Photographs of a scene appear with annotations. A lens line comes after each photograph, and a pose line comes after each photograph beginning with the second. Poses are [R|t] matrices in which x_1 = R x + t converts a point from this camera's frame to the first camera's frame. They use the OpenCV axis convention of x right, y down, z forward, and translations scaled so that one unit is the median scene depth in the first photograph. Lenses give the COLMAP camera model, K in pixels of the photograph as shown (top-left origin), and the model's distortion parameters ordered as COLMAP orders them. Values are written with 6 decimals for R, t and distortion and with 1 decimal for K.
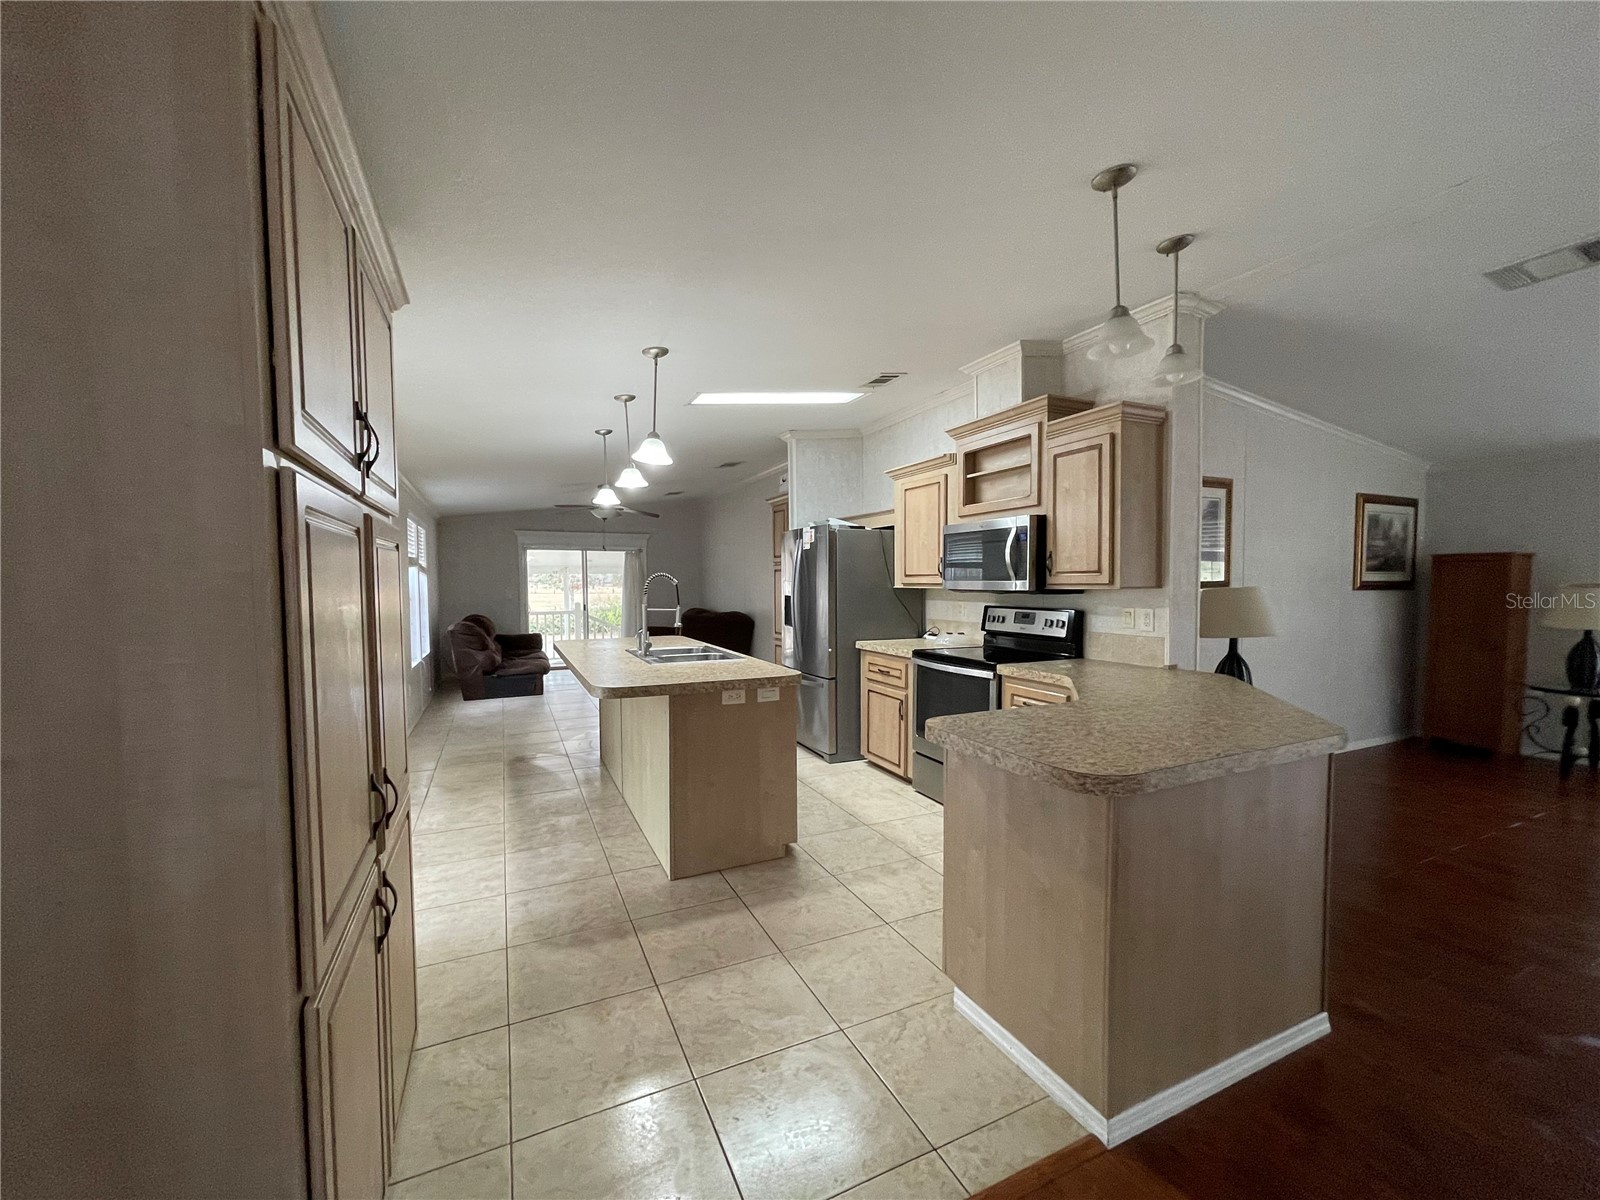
lens RADIAL K [[640.4, 0, 796.4], [0, 640.4, 607.5], [0, 0, 1]] dist [-0.004048, 0.001343]
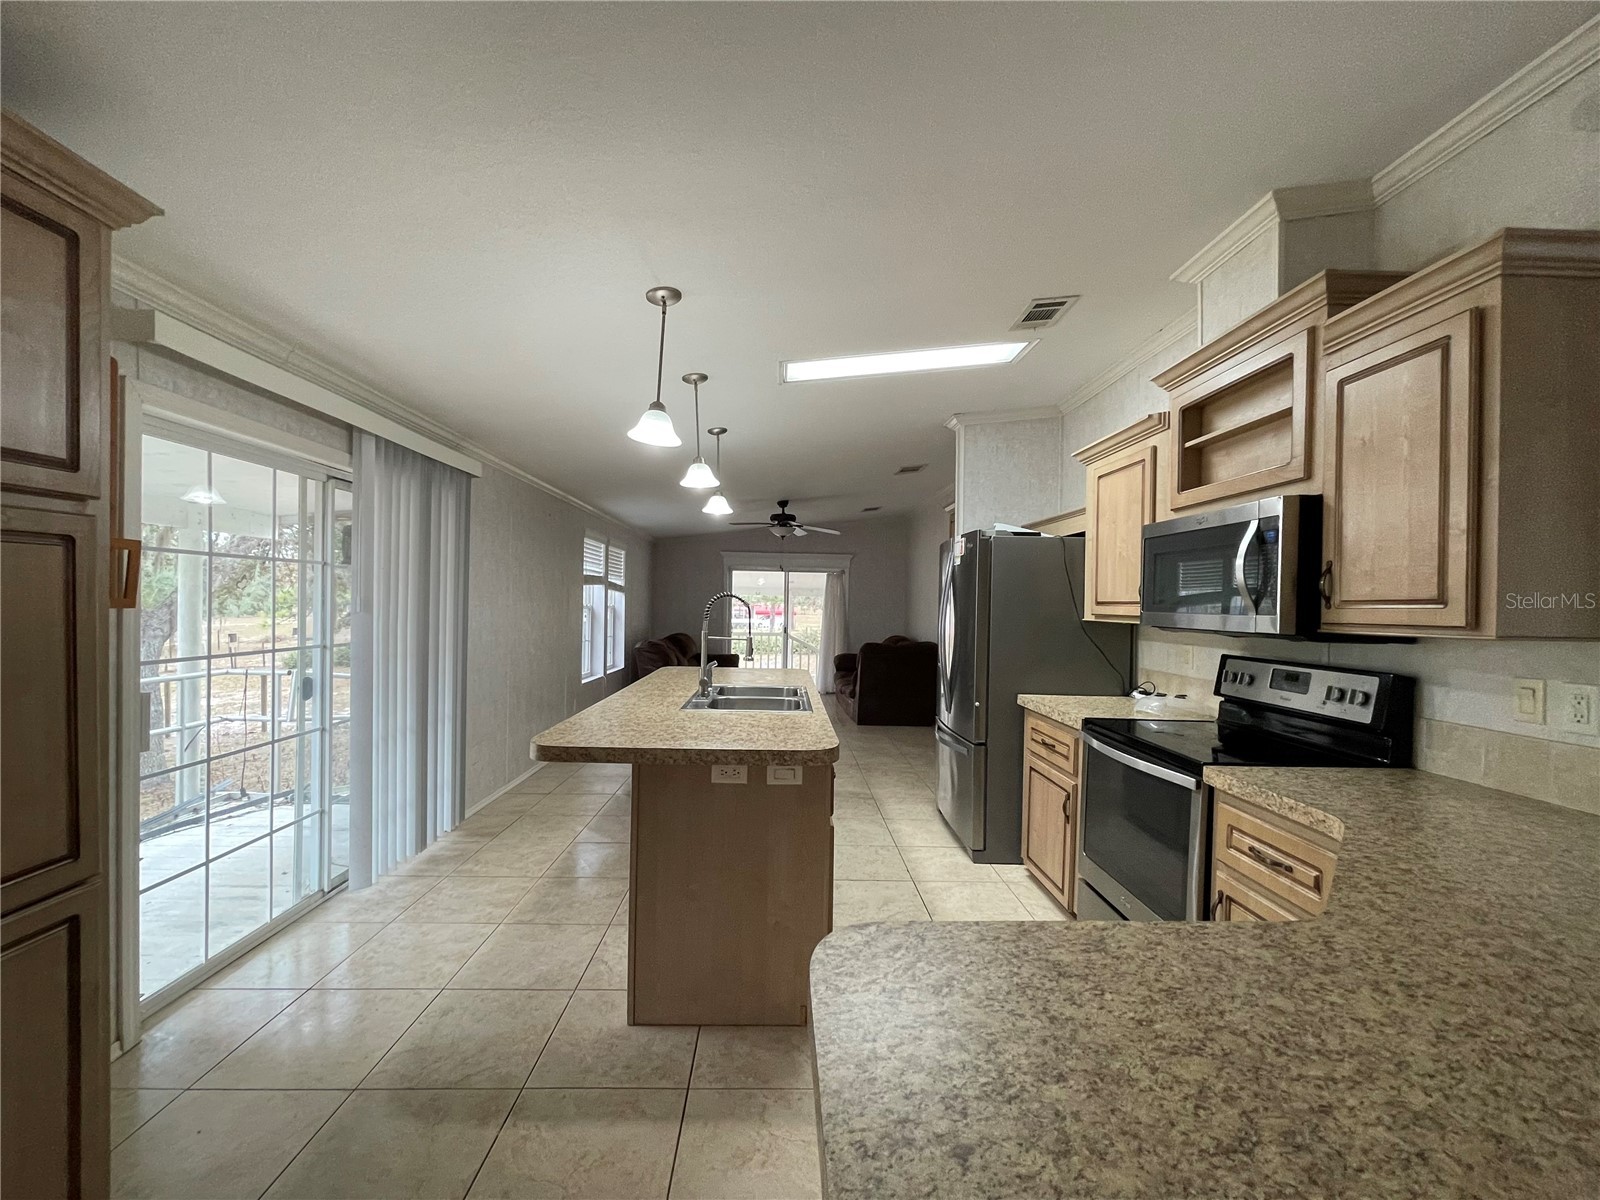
lens RADIAL K [[640.4, 0, 796.6], [0, 640.4, 608.4], [0, 0, 1]] dist [-0.004048, 0.001343]
pose [[0.917661, 0.025445, -0.396549, 0.201364], [-0.040326, 0.998759, -0.029232, -0.015685], [0.395313, 0.042817, 0.917548, 0.339184]]
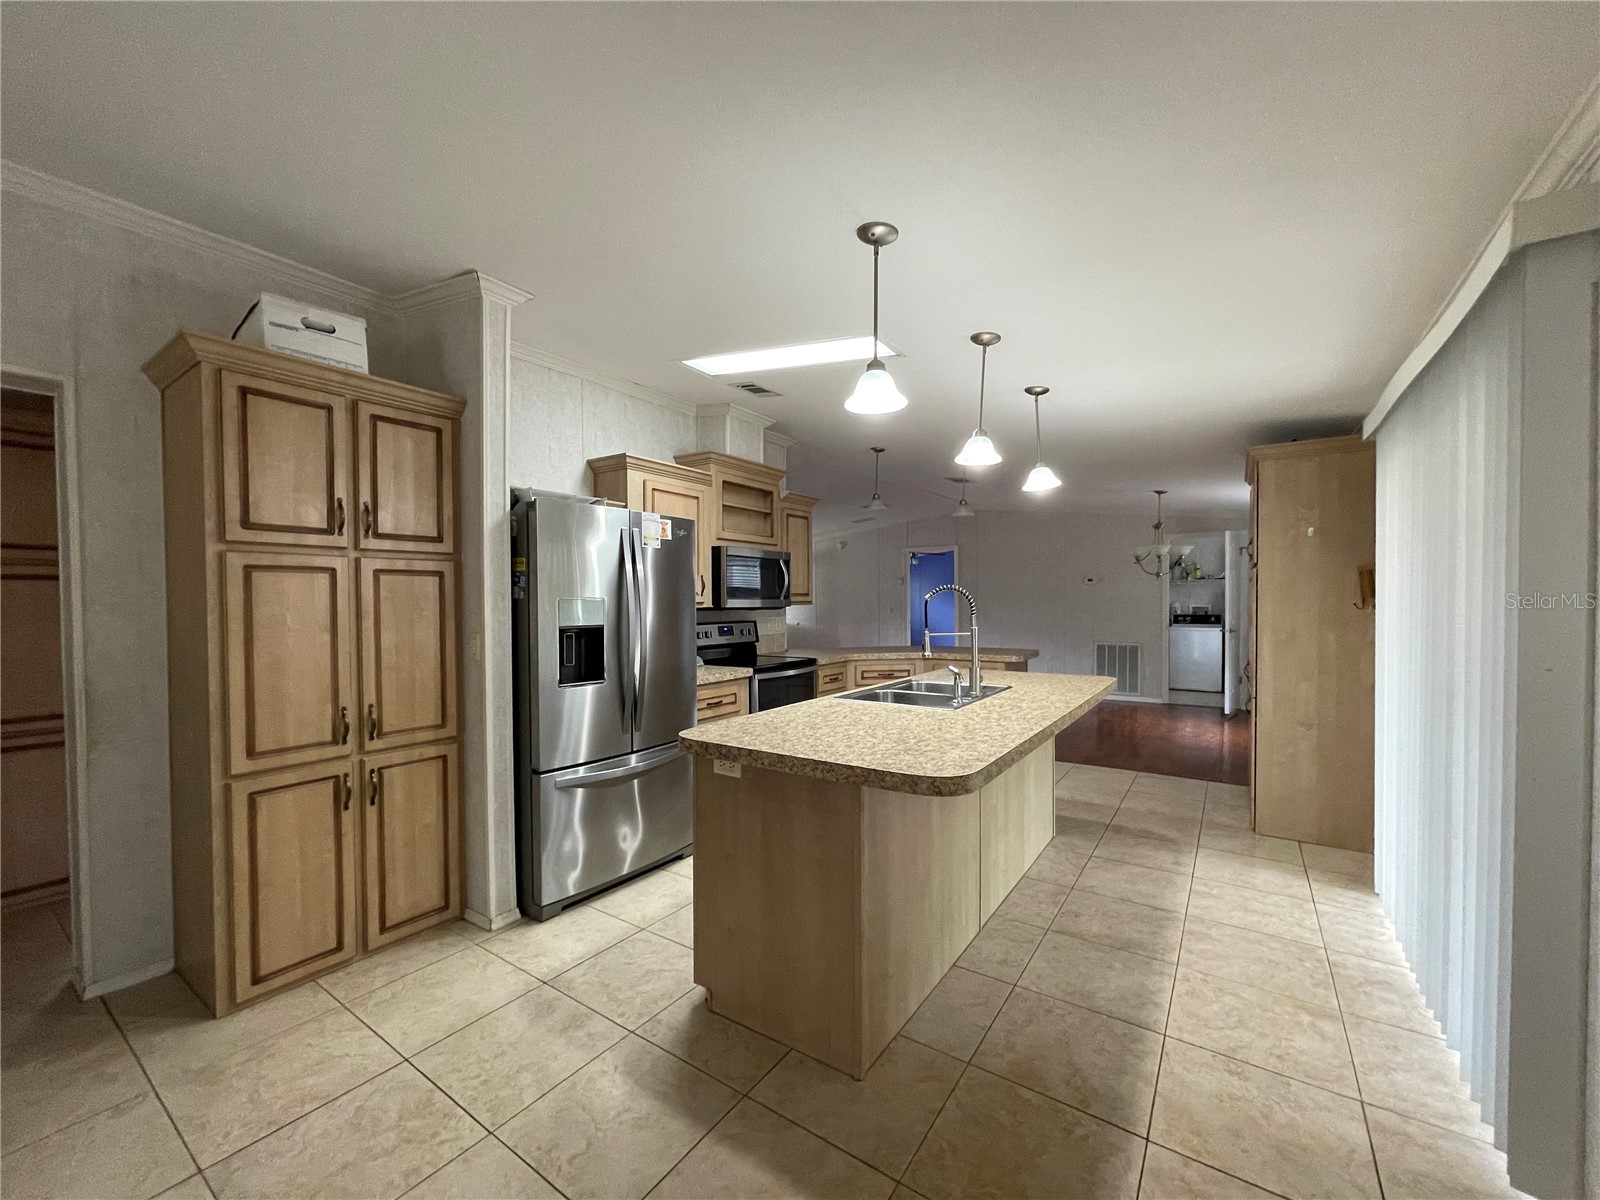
lens RADIAL K [[640.4, 0, 796.1], [0, 640.4, 611.7], [0, 0, 1]] dist [-0.004048, 0.001343]
pose [[-0.507467, -0.004919, 0.861657, -0.845884], [0.043499, 0.998562, 0.031319, -0.059128], [-0.860573, 0.053374, -0.506524, 1.701081]]
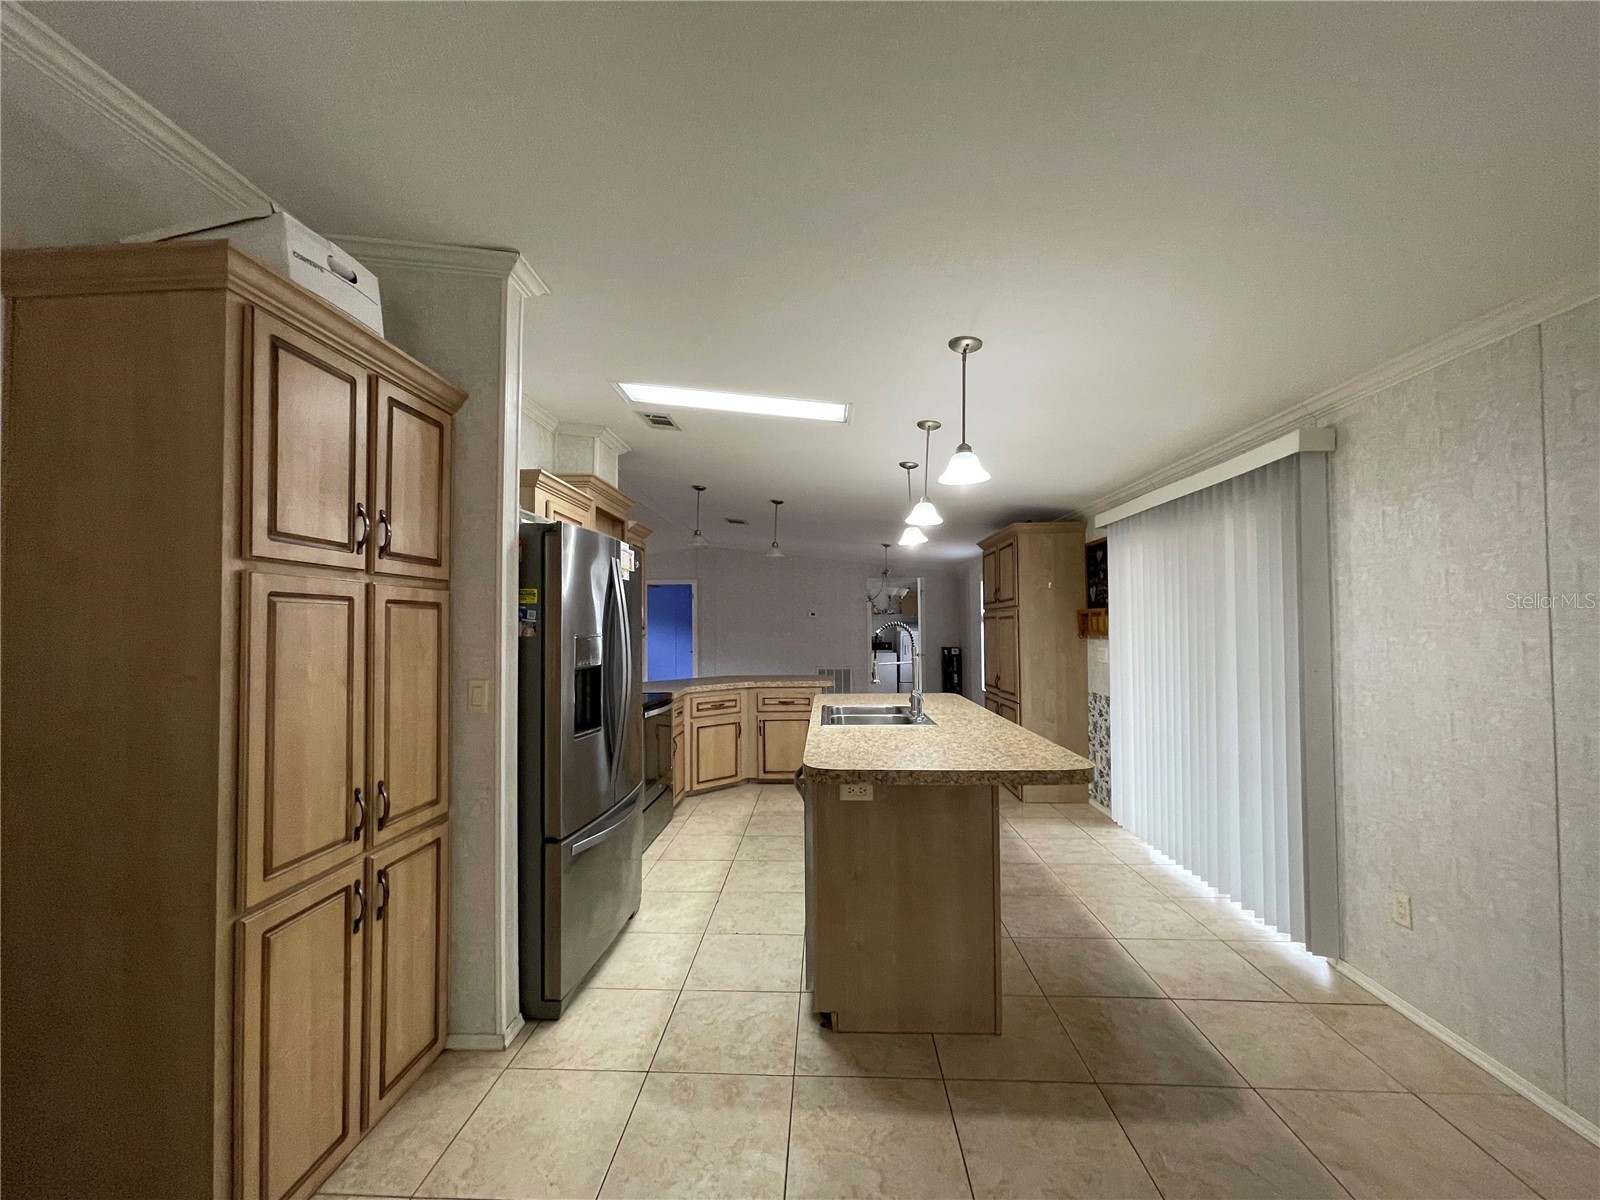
lens RADIAL K [[640.4, 0, 799.6], [0, 640.4, 610.8], [0, 0, 1]] dist [-0.004048, 0.001343]
pose [[-0.886949, 0.026621, 0.461100, -0.558513], [0.032430, 0.999463, 0.004678, -0.085266], [-0.460728, 0.019103, -0.887336, 2.046048]]
